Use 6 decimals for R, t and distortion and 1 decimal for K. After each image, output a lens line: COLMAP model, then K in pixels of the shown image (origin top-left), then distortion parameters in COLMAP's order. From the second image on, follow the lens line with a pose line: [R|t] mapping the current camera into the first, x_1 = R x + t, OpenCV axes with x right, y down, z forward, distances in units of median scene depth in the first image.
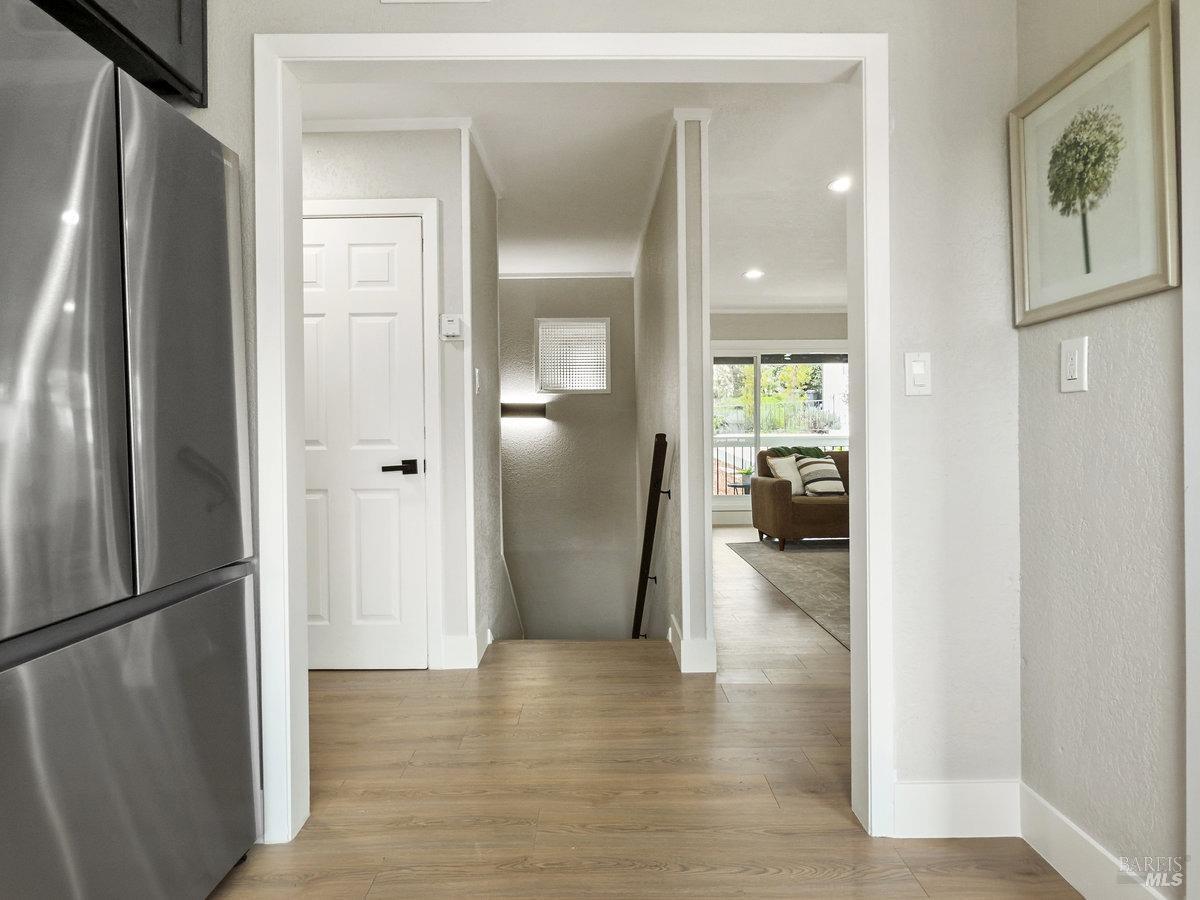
lens RADIAL K [[634.9, 0, 602.3], [0, 634.9, 443.7], [0, 0, 1]] dist [-0.001276, -0.000027]
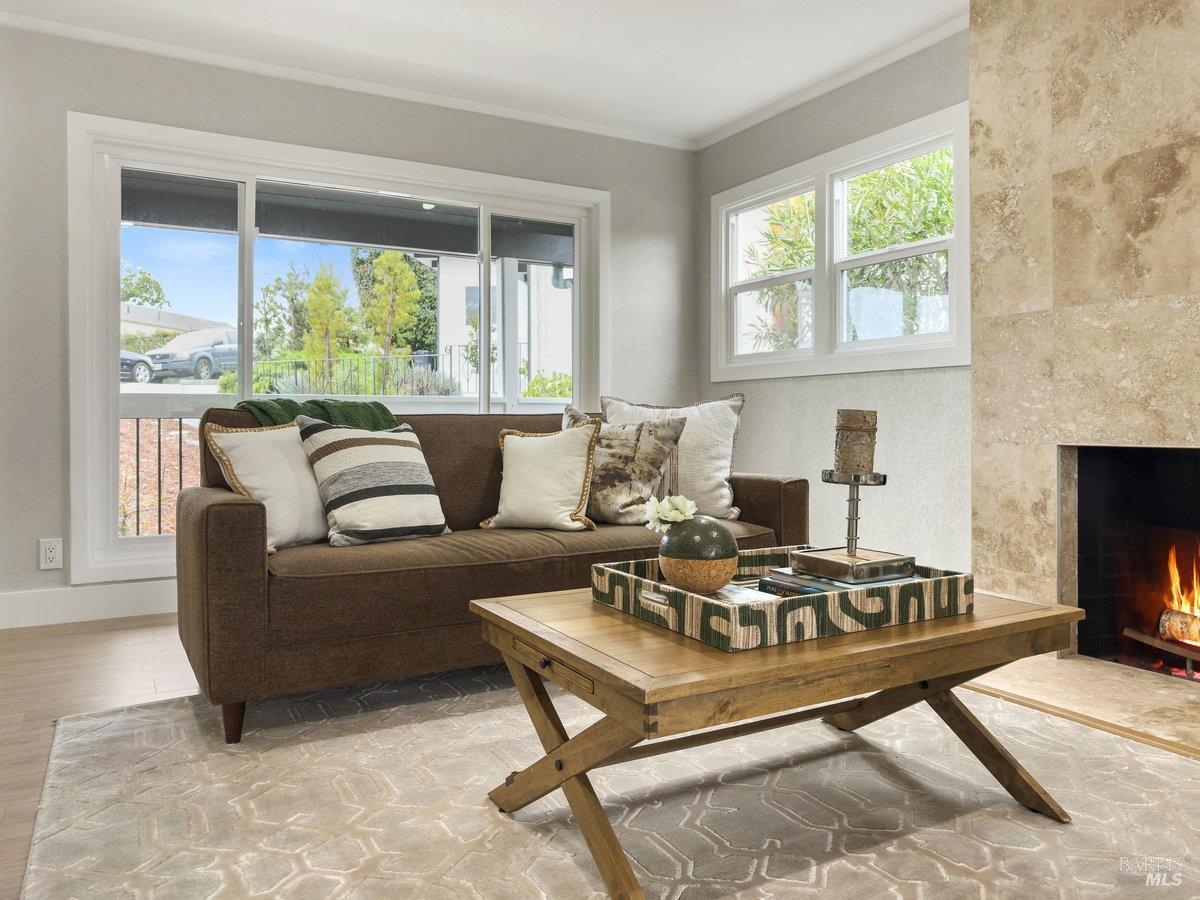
lens RADIAL K [[851.0, 0, 600.3], [0, 851.0, 443.4], [0, 0, 1]] dist [-0.006212, -0.001479]
pose [[0.870304, -0.007251, 0.492462, 0.222554], [0.001225, 0.999920, 0.012557, 0.024881], [-0.492514, -0.010325, 0.870243, 0.540753]]
